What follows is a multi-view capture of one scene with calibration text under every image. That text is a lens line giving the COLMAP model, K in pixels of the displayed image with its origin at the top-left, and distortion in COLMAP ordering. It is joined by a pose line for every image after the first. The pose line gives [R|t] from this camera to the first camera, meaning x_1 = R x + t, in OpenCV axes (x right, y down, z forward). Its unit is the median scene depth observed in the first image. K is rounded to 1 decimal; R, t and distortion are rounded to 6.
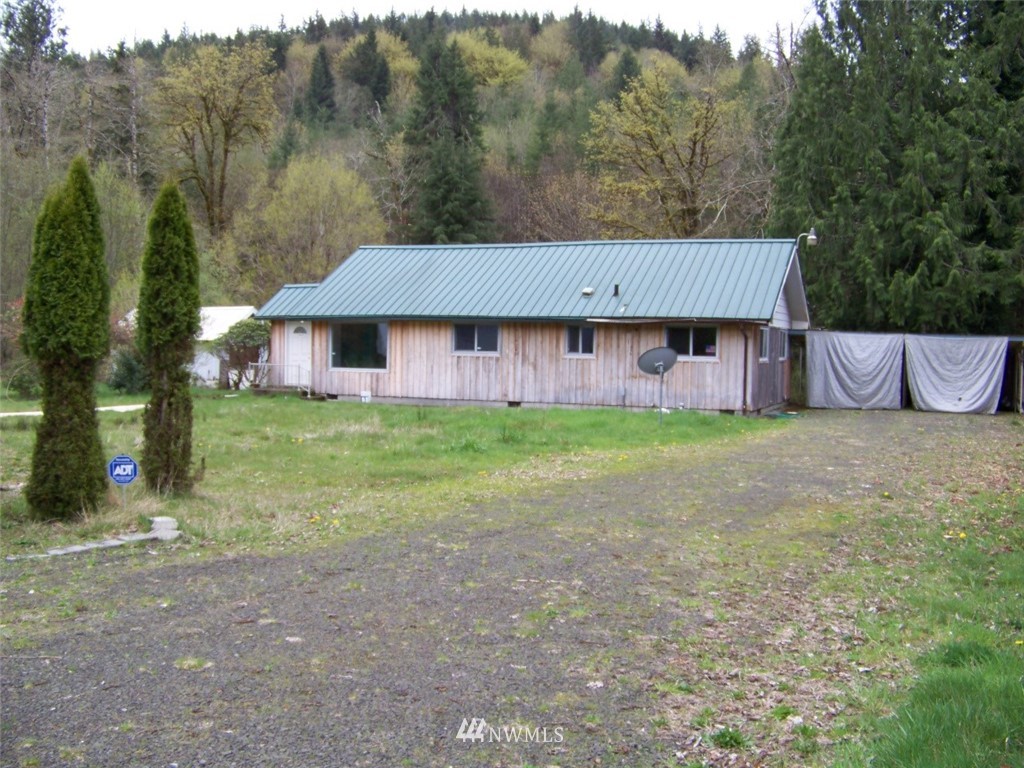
lens RADIAL K [[1080.2, 0, 525.8], [0, 1080.2, 383.8], [0, 0, 1]] dist [-0.225684, 0.357771]
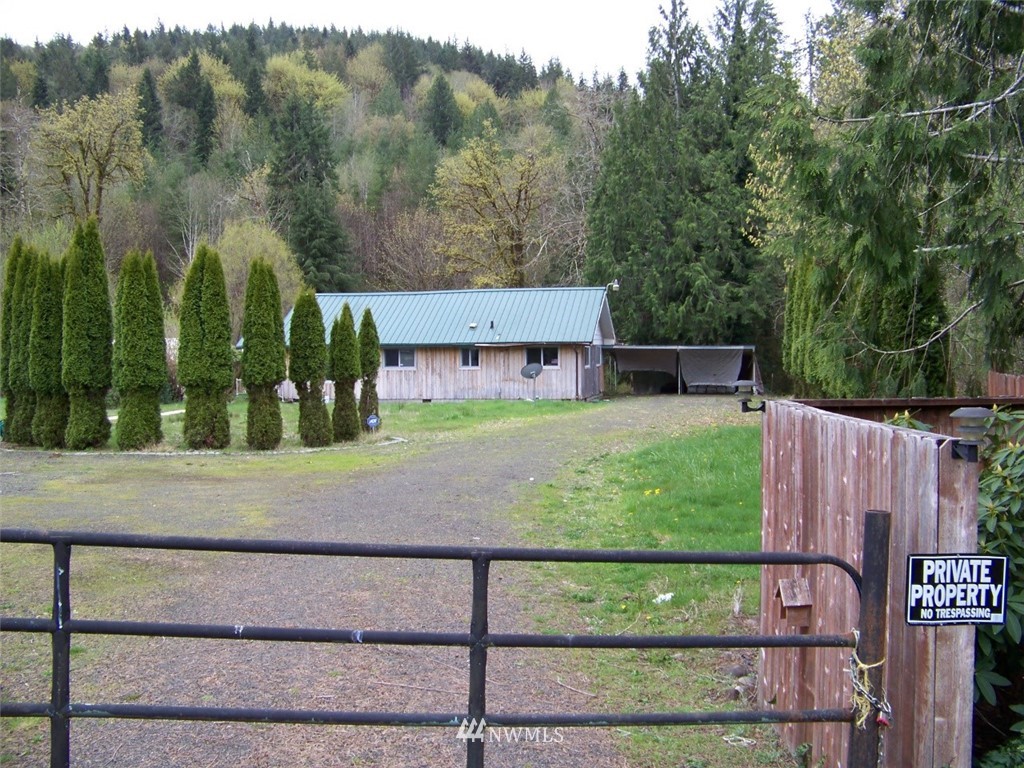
lens RADIAL K [[1080.2, 0, 525.8], [0, 1080.2, 383.8], [0, 0, 1]] dist [-0.225684, 0.357771]
pose [[0.983751, -0.031869, 0.176688, -0.111364], [0.032539, 0.999470, -0.000890, 0.000772], [-0.176566, 0.006625, 0.984266, -0.412550]]
